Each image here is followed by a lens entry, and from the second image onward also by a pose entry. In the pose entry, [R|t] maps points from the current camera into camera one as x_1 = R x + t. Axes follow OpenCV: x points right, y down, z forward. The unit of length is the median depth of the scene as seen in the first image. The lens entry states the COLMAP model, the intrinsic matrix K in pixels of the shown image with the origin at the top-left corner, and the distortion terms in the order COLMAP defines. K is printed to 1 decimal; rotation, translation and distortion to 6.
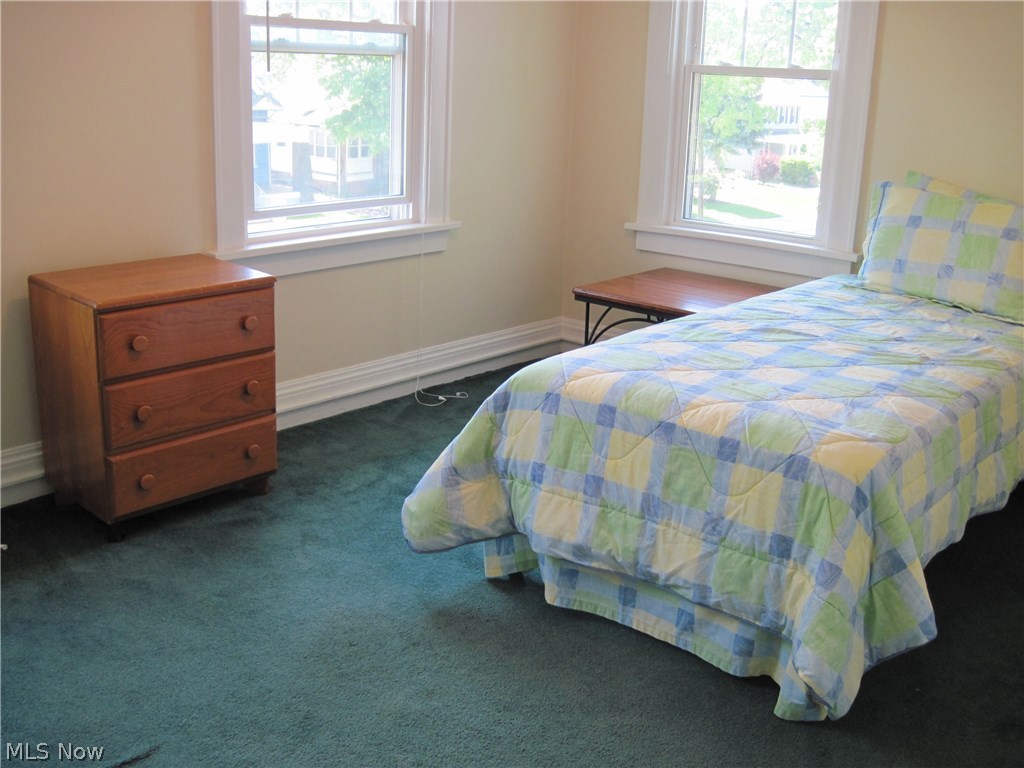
lens RADIAL K [[1045.3, 0, 512.0], [0, 1045.3, 384.0], [0, 0, 1]] dist [-0.128814, 0.052965]
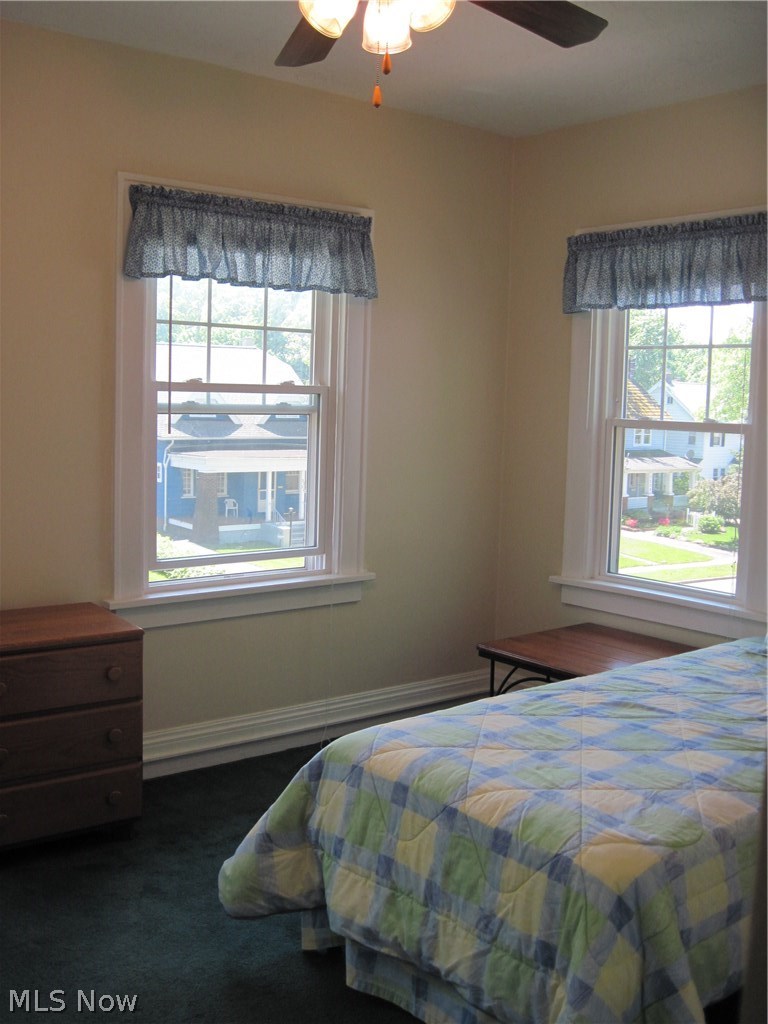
lens RADIAL K [[1045.3, 0, 384.0], [0, 1045.3, 512.0], [0, 0, 1]] dist [-0.128814, 0.052965]
pose [[0.980850, 0.010532, -0.194481, 0.252896], [-0.046214, 0.982605, -0.179865, -0.052062], [0.189203, 0.185408, 0.964275, 0.019871]]
